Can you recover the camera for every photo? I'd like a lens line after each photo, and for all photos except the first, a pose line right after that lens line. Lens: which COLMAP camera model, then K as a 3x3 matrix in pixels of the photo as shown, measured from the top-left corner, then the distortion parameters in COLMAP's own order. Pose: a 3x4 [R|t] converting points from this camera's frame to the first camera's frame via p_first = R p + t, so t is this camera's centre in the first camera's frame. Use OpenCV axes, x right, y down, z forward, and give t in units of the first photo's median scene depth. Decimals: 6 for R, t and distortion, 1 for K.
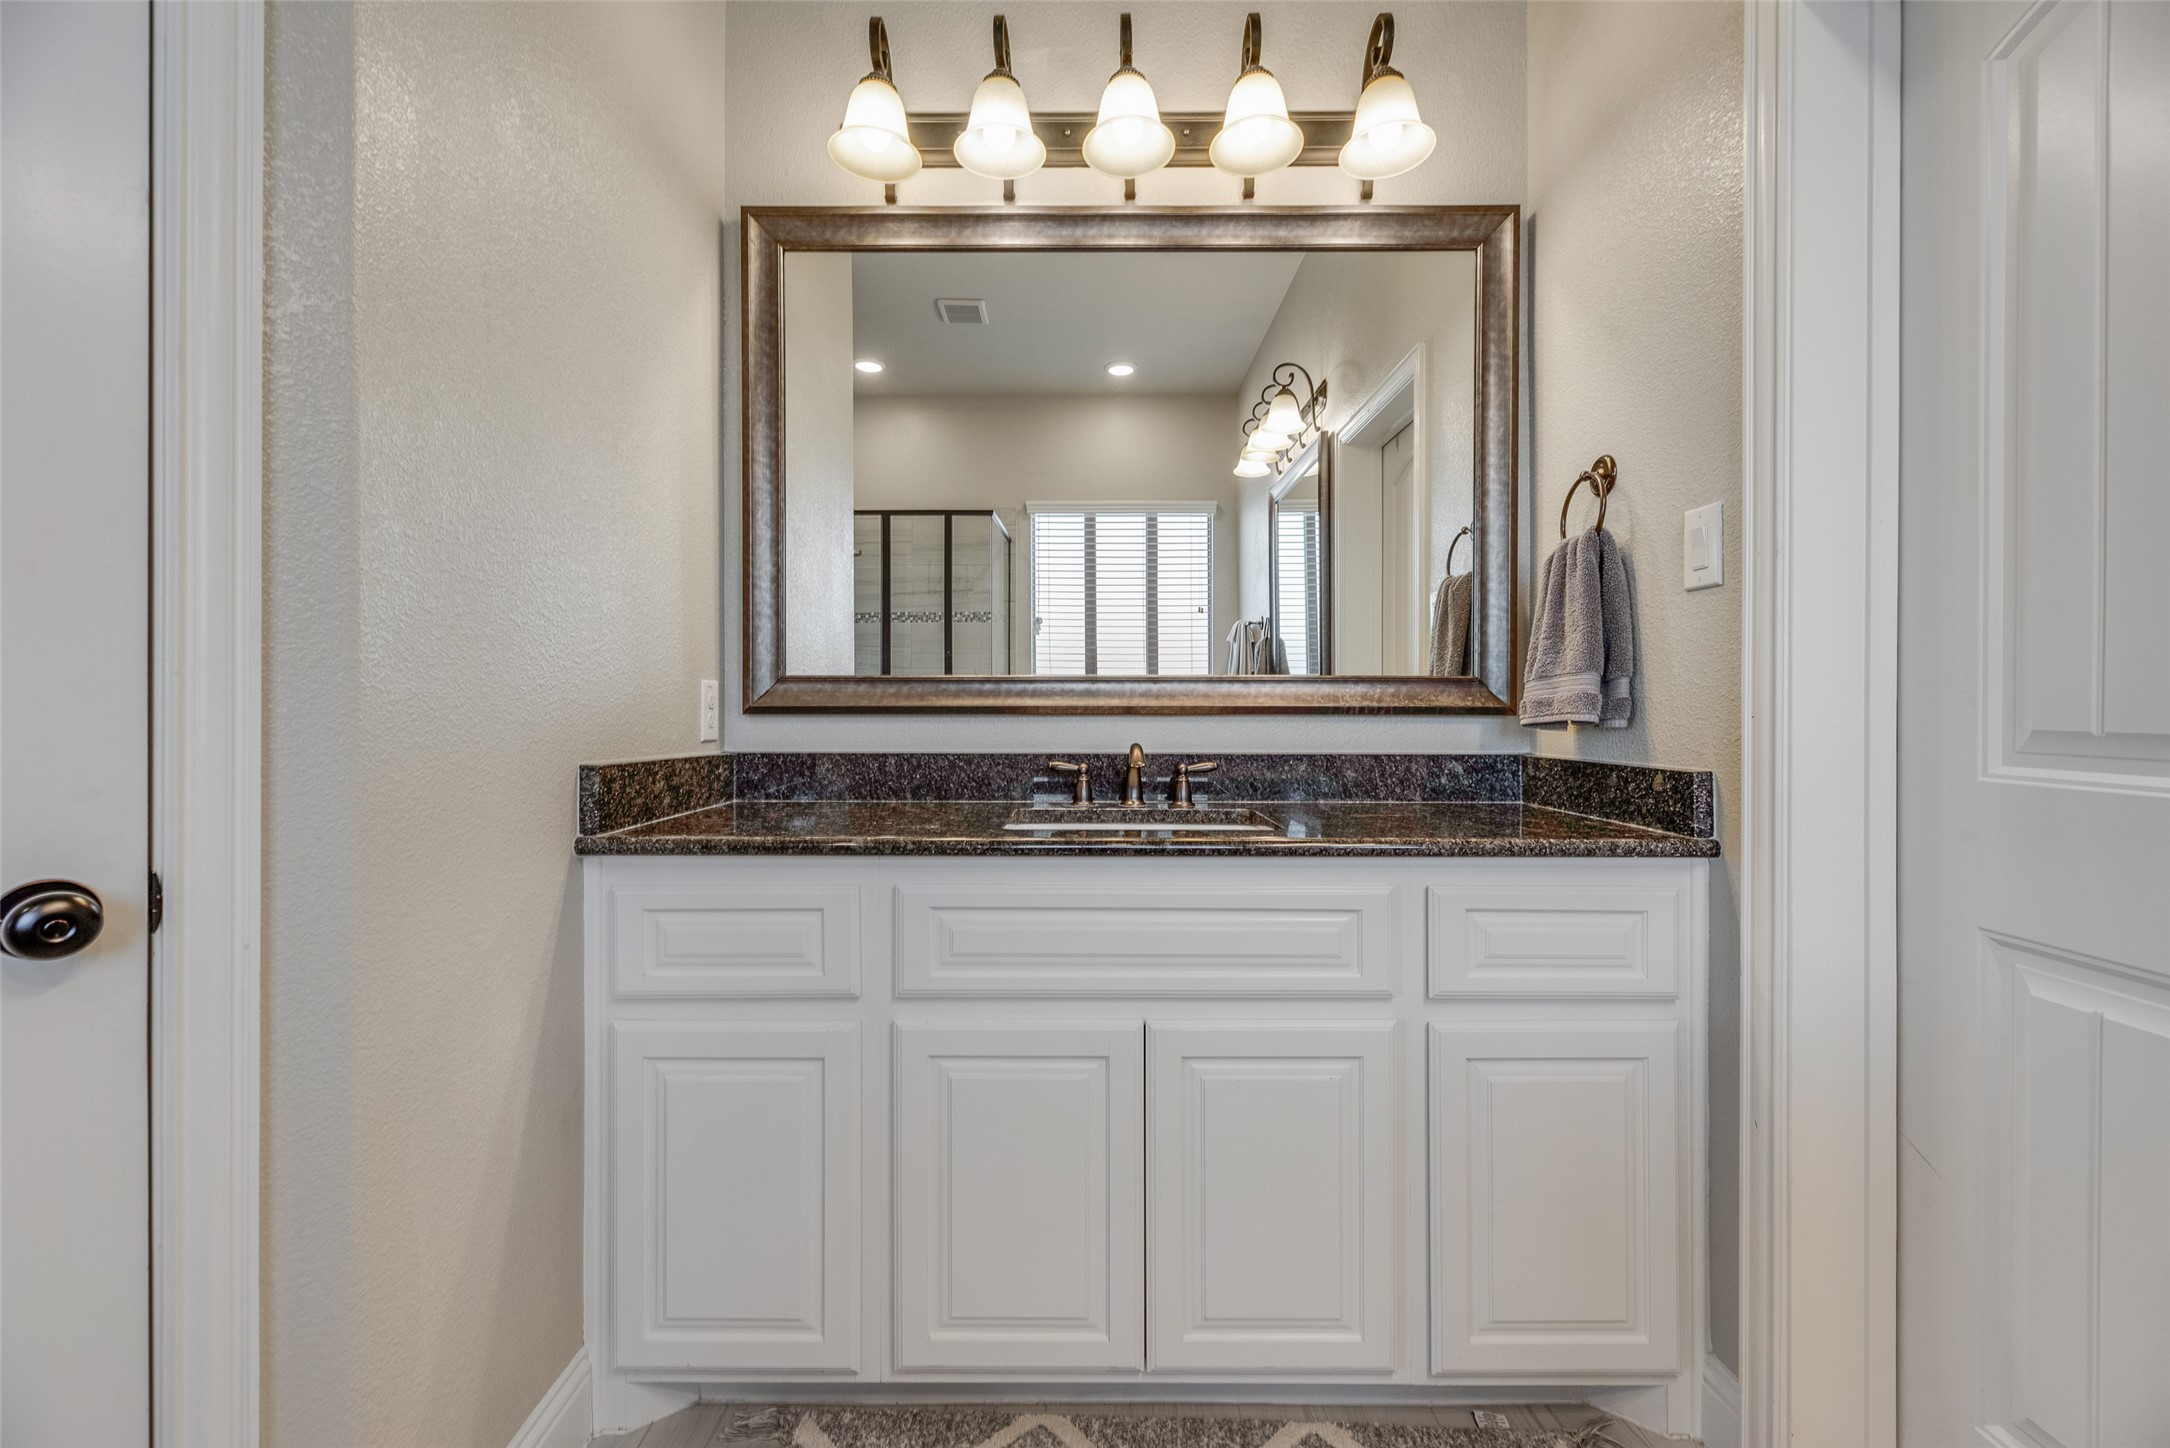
lens RADIAL K [[888.0, 0, 1082.0], [0, 888.0, 707.9], [0, 0, 1]] dist [0.000147, 0.000277]
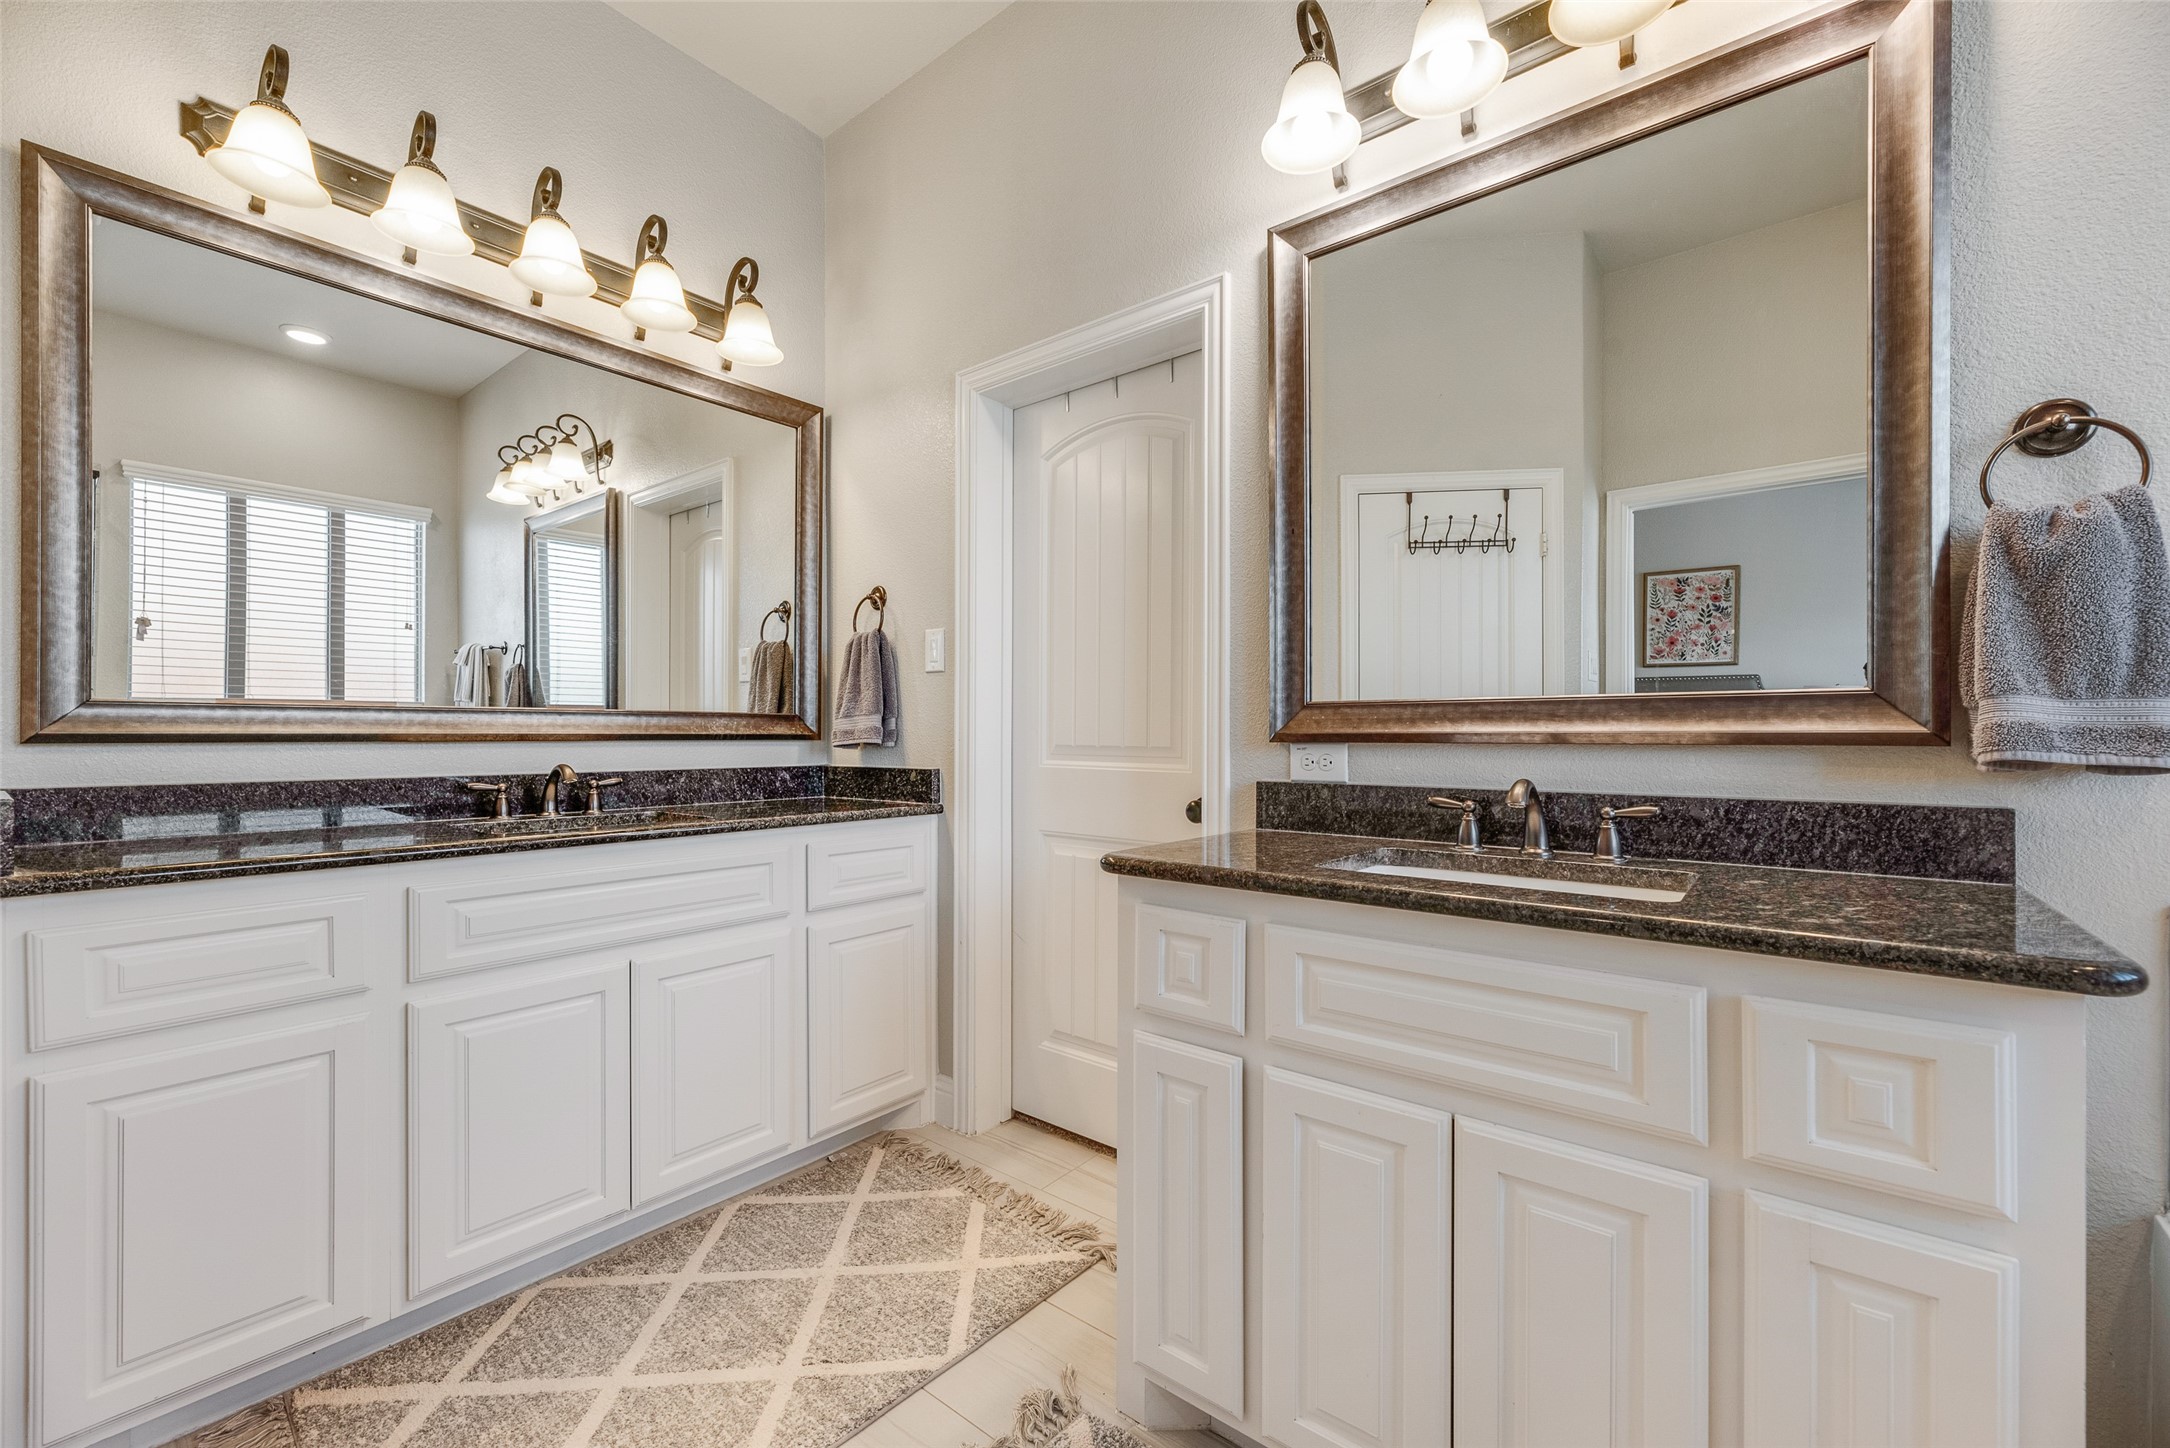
lens RADIAL K [[873.9, 0, 1093.1], [0, 873.9, 733.2], [0, 0, 1]] dist [0.001228, 0.000175]
pose [[0.625472, 0.000652, 0.780246, -0.404175], [0.000259, 0.999999, -0.001042, -0.001672], [-0.780246, 0.000854, 0.625472, -0.317315]]
